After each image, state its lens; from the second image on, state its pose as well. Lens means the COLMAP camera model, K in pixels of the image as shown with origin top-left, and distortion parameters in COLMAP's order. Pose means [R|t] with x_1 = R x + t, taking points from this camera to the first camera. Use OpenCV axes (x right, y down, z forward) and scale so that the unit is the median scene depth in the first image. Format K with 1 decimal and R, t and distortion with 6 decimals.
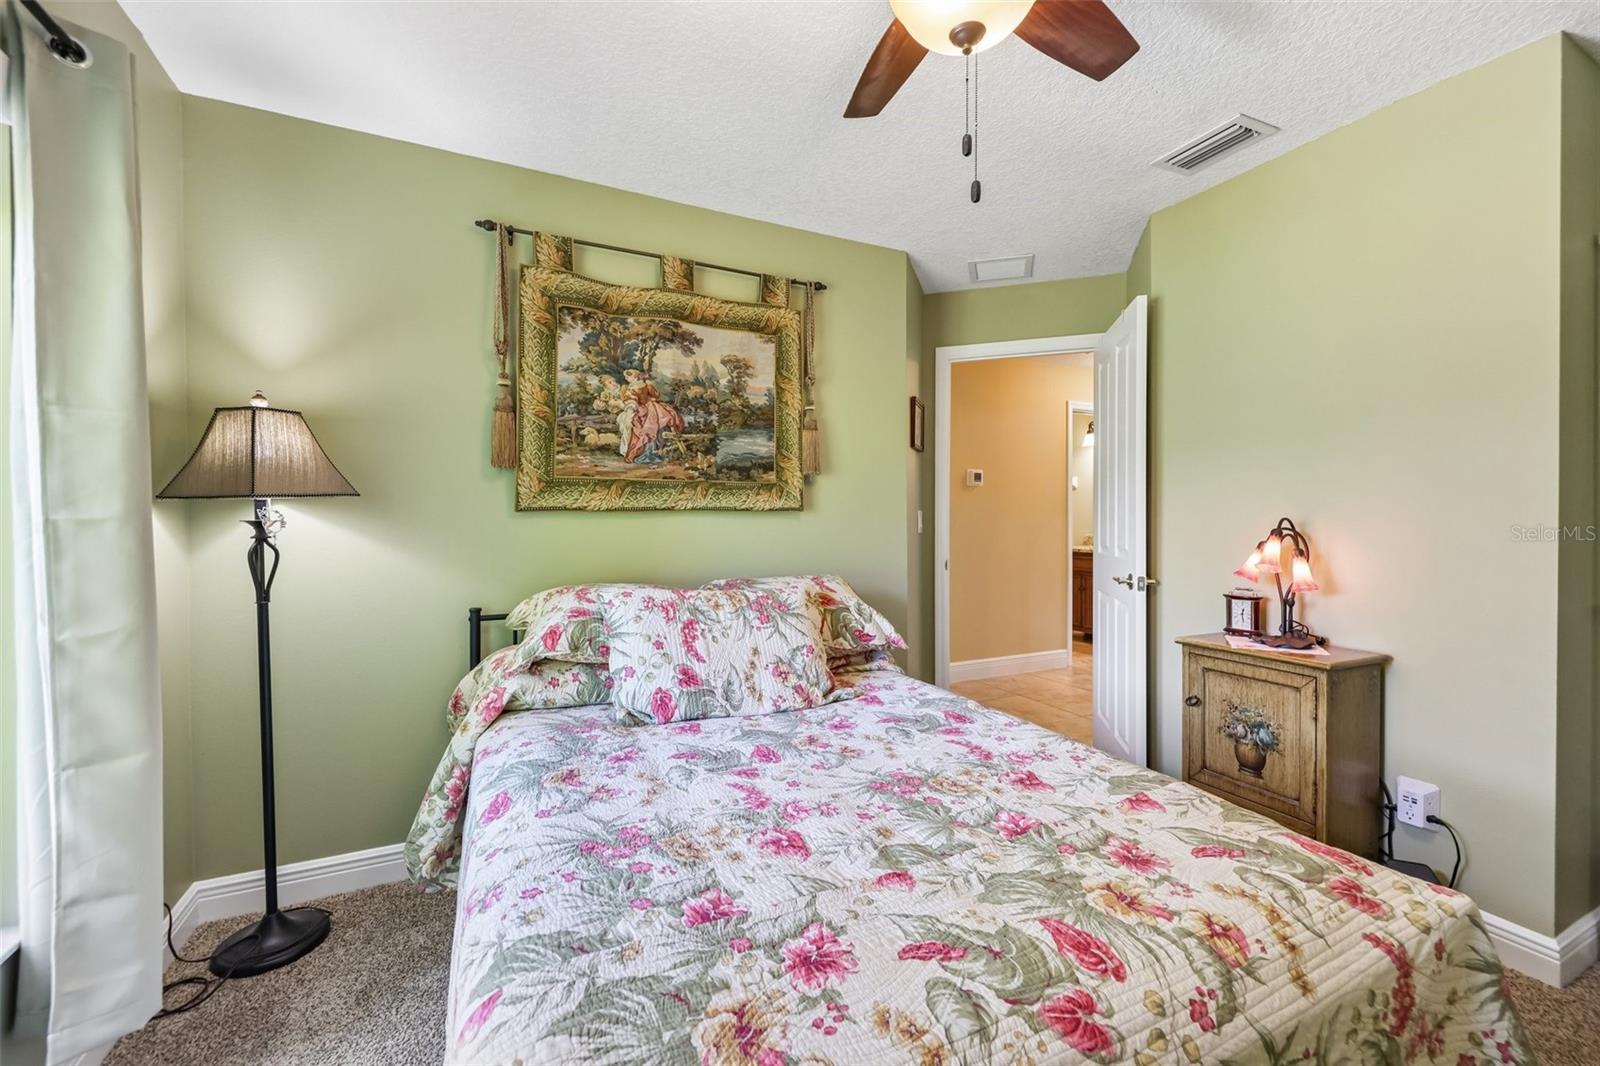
lens RADIAL K [[672.5, 0, 793.9], [0, 672.5, 528.9], [0, 0, 1]] dist [0.008335, -0.001592]
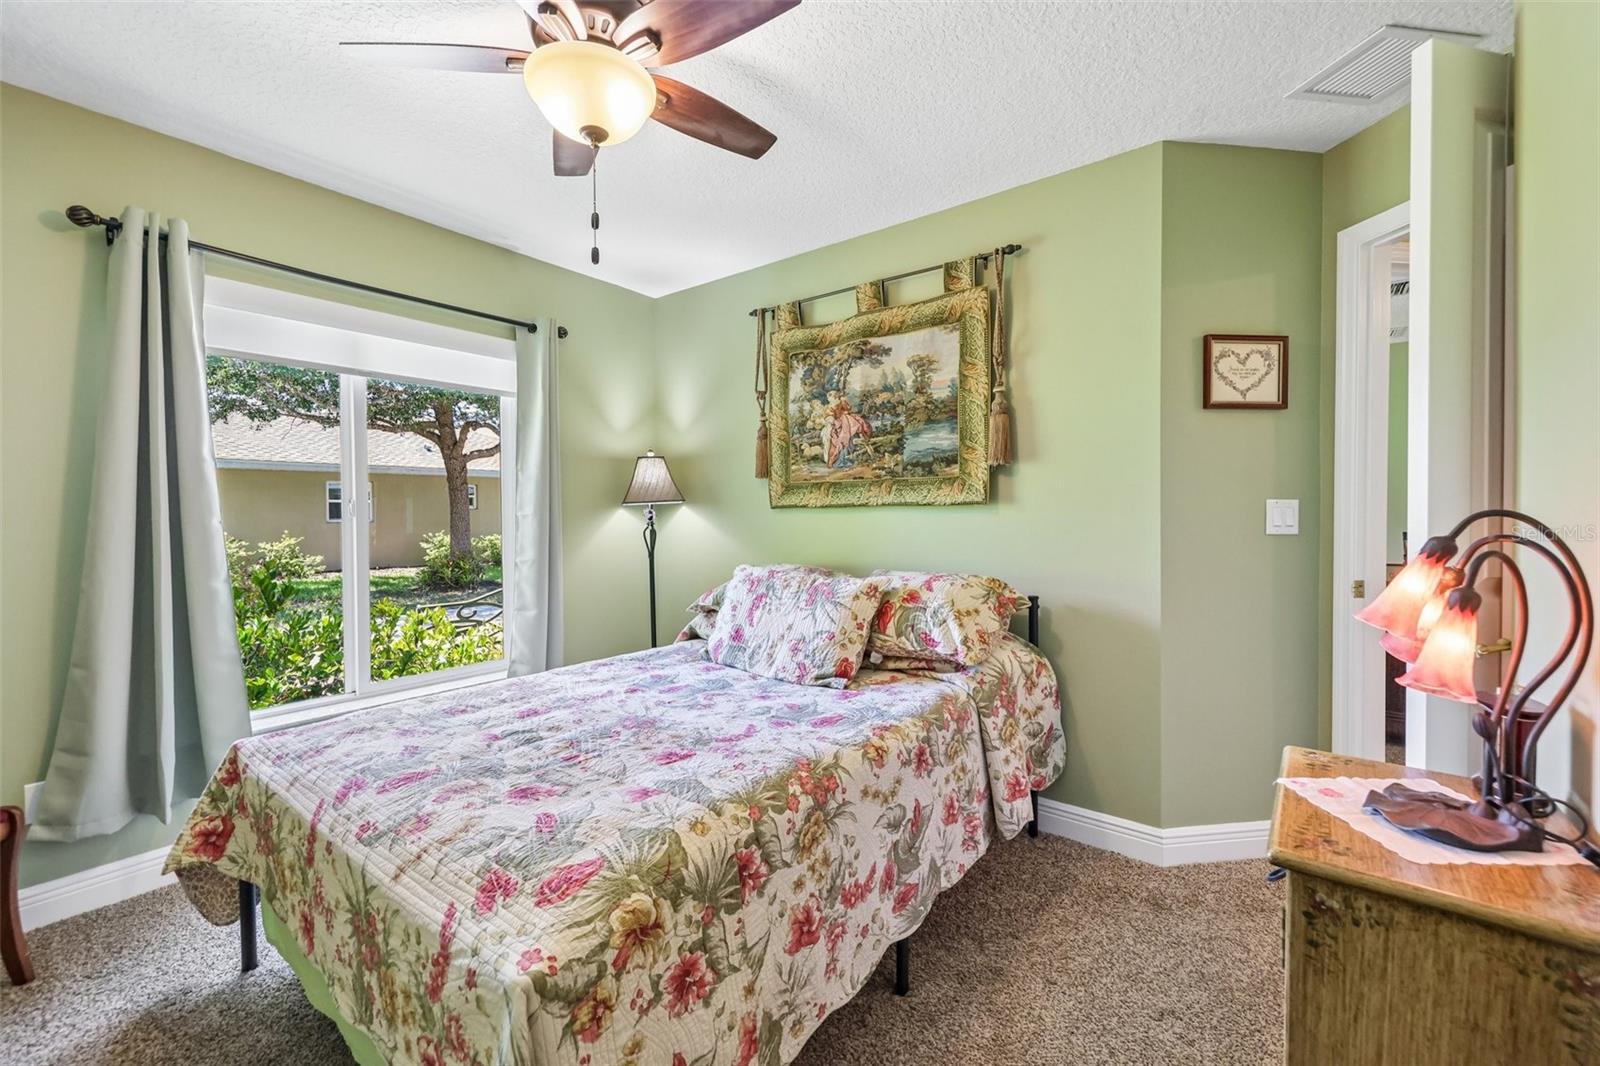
lens RADIAL K [[672.5, 0, 793.5], [0, 672.5, 528.6], [0, 0, 1]] dist [0.008335, -0.001592]
pose [[0.414257, 0.018104, -0.909980, 0.826980], [-0.011372, 0.999827, 0.014715, -0.005172], [0.910089, 0.004253, 0.414391, 0.427711]]
